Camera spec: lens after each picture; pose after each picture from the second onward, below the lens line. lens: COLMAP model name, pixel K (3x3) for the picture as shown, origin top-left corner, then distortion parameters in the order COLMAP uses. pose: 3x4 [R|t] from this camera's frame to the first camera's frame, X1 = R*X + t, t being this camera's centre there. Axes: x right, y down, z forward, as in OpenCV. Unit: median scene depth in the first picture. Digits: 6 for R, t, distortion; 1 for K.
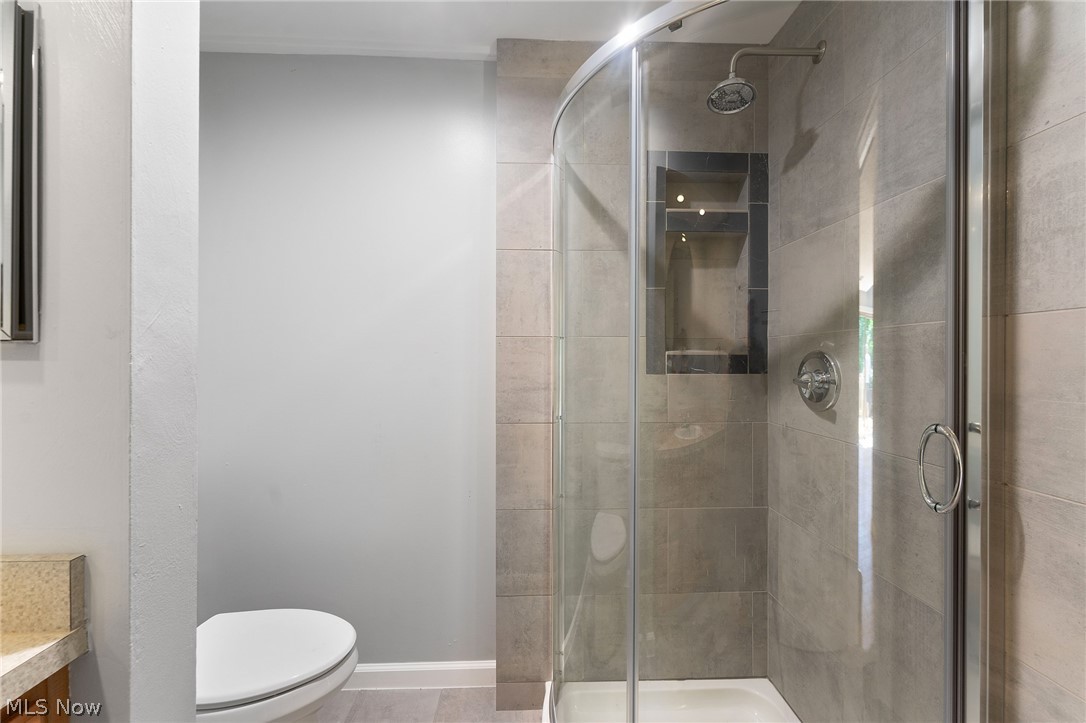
lens RADIAL K [[432.7, 0, 545.8], [0, 432.7, 363.2], [0, 0, 1]] dist [0.001983, 0.000143]
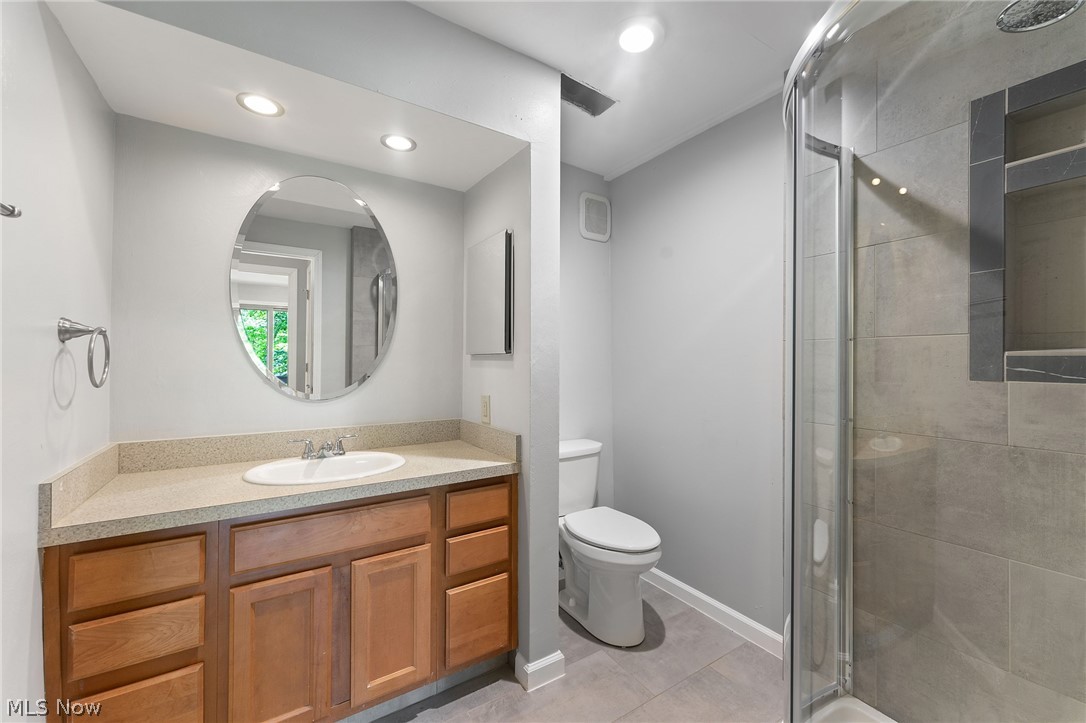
lens RADIAL K [[432.7, 0, 545.8], [0, 432.7, 363.2], [0, 0, 1]] dist [0.001983, 0.000143]
pose [[0.513938, 0.010065, -0.857768, 0.527706], [-0.010283, 0.999932, 0.005572, -0.003136], [0.857766, 0.005957, 0.514007, -0.089598]]
